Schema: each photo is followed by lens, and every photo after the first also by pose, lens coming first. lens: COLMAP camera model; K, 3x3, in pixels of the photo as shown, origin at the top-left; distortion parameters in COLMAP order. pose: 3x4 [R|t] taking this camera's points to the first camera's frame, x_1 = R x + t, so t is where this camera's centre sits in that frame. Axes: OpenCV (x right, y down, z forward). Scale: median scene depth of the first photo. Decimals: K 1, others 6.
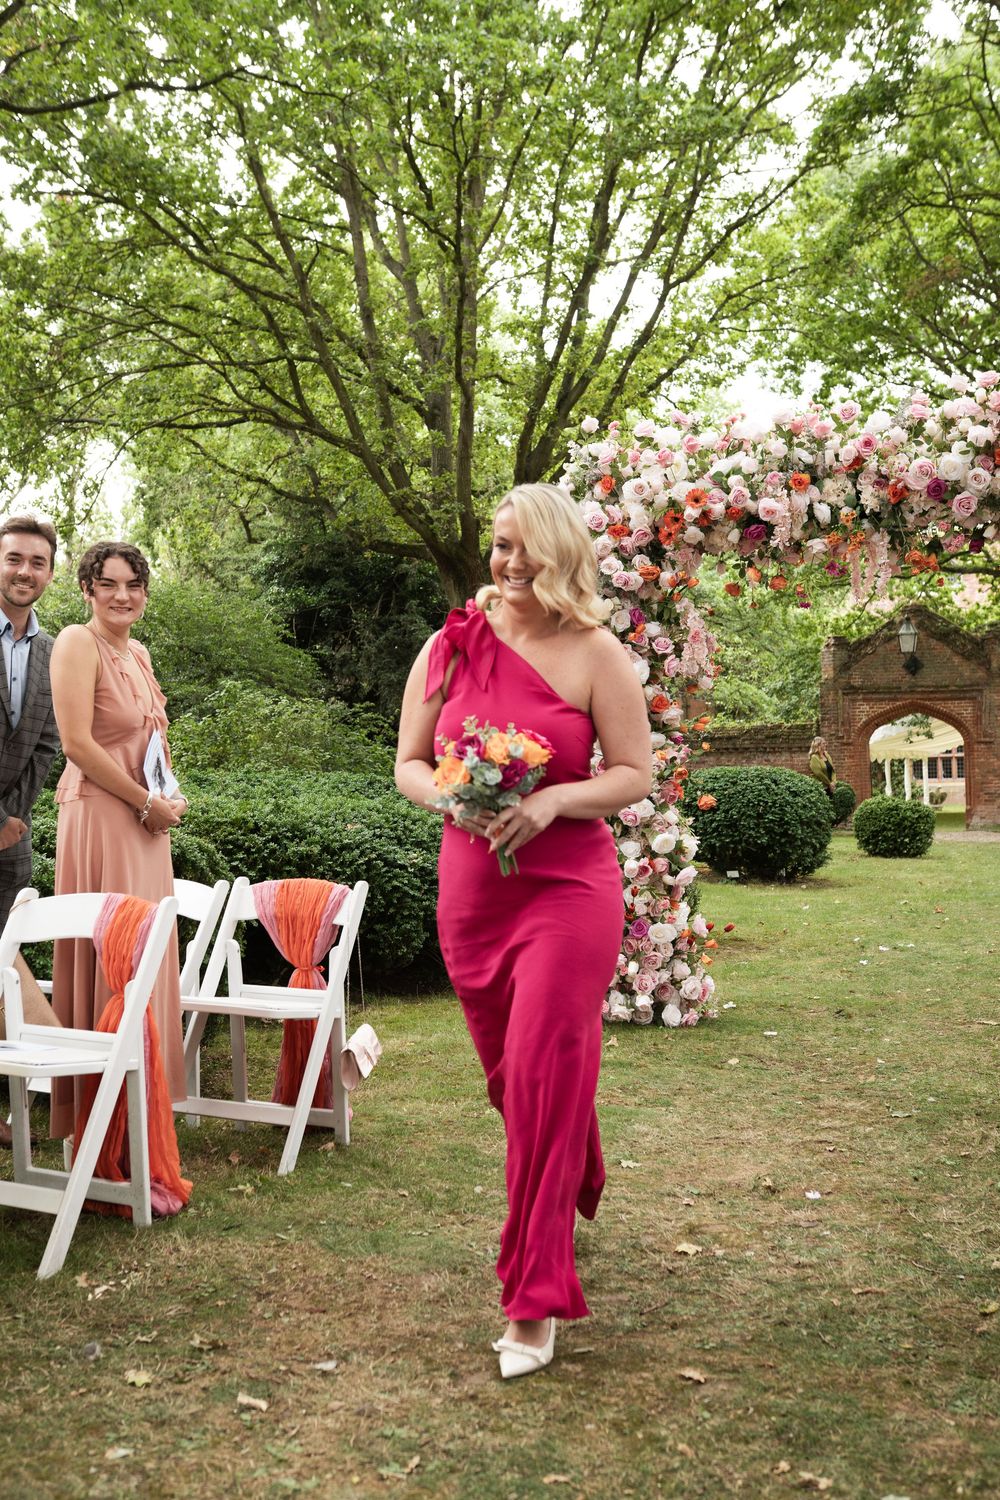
lens RADIAL K [[1395.8, 0, 490.2], [0, 1395.8, 750.8], [0, 0, 1]] dist [-0.056750, 0.087003]
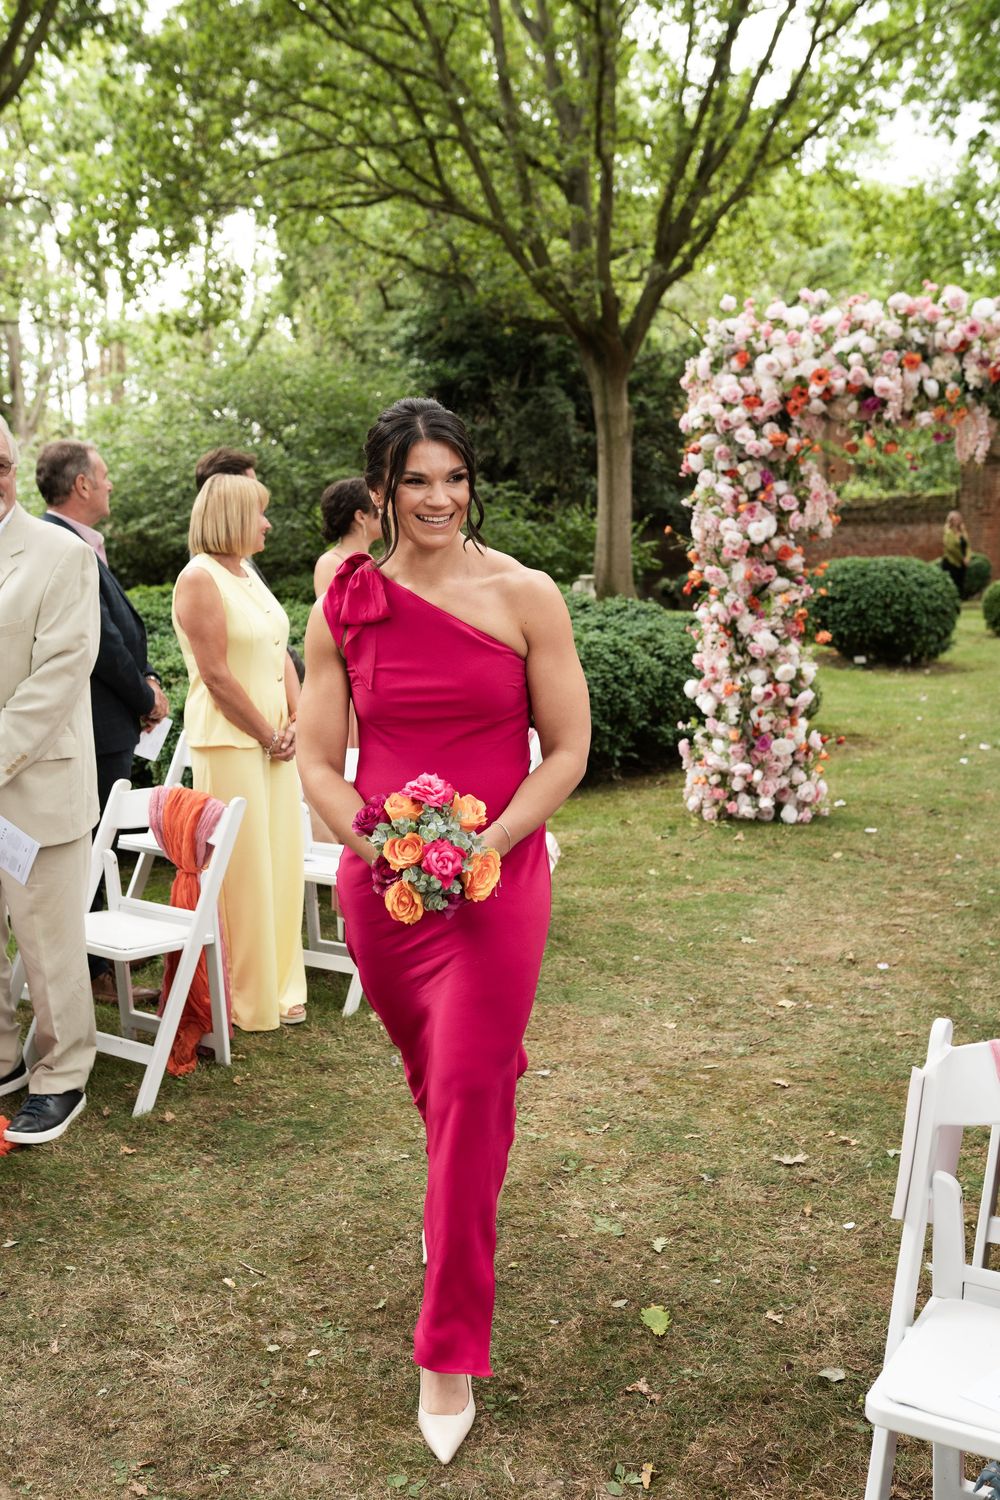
lens RADIAL K [[1395.8, 0, 490.2], [0, 1395.8, 750.8], [0, 0, 1]] dist [-0.056750, 0.087003]
pose [[0.995312, 0.001948, -0.096699, -0.011682], [0.015018, 0.984558, 0.174412, -0.078063], [0.095546, -0.175047, 0.979913, -0.199980]]
